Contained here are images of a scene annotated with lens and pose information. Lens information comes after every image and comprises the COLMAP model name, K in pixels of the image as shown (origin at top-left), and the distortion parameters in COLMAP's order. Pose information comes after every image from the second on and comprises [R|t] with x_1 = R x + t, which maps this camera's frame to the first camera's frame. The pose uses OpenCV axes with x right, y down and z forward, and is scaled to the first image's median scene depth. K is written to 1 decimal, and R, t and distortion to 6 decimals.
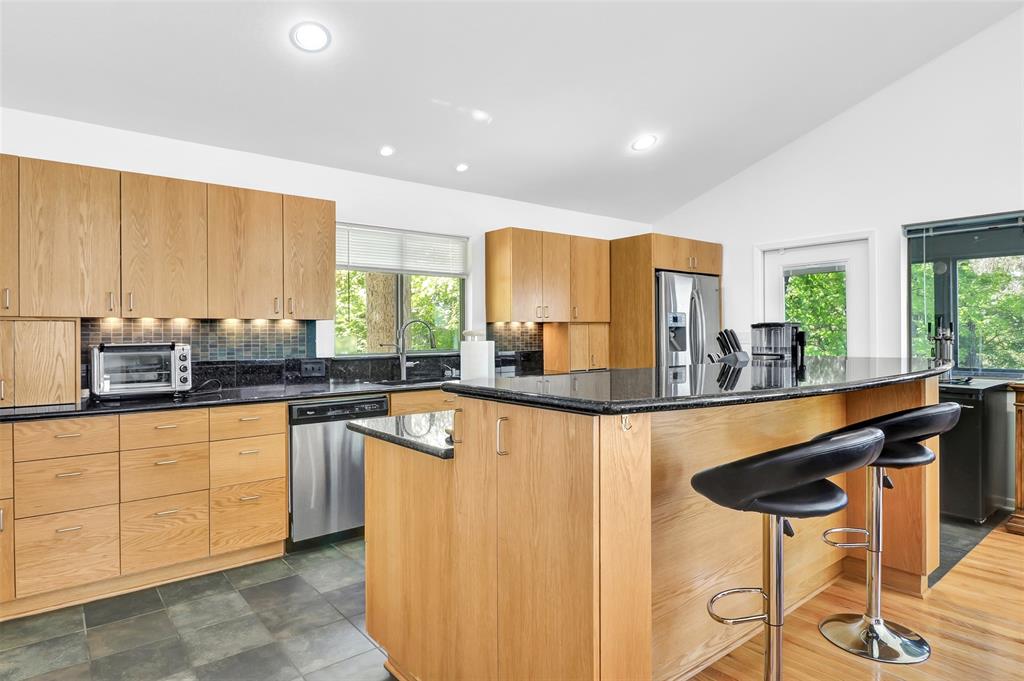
lens RADIAL K [[574.3, 0, 512.0], [0, 574.3, 340.5], [0, 0, 1]] dist [-0.001536, -0.000332]
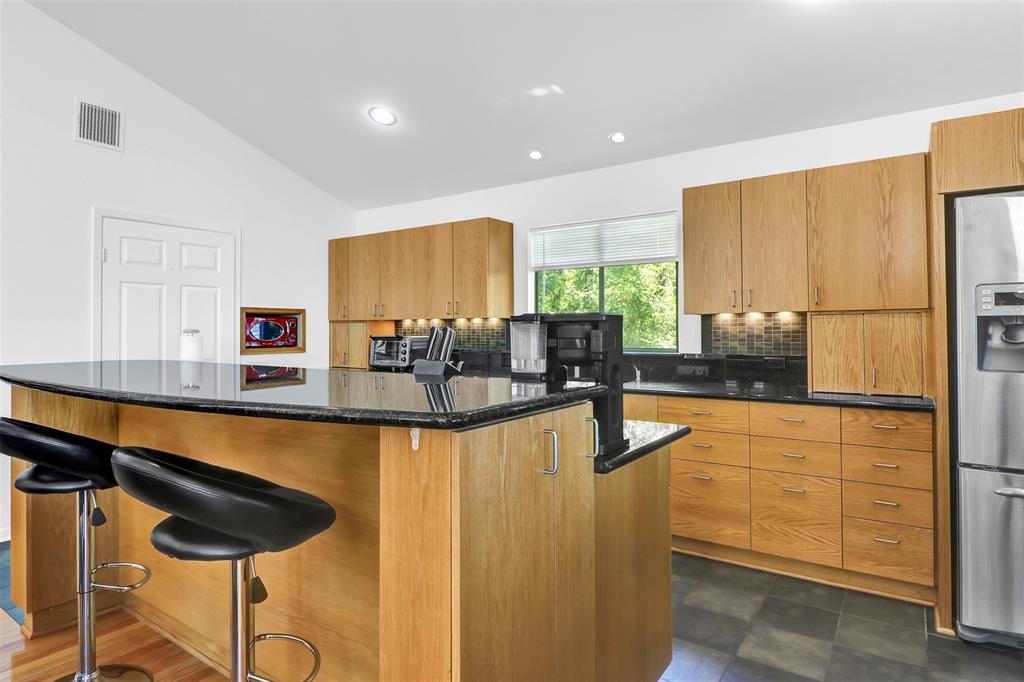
lens RADIAL K [[571.1, 0, 509.9], [0, 571.1, 320.8], [0, 0, 1]] dist [-0.000591, -0.000095]
pose [[0.276710, -0.009416, -0.960907, 0.786707], [-0.009971, 0.999870, -0.012669, -0.014986], [0.960902, 0.013087, 0.276580, 0.694458]]
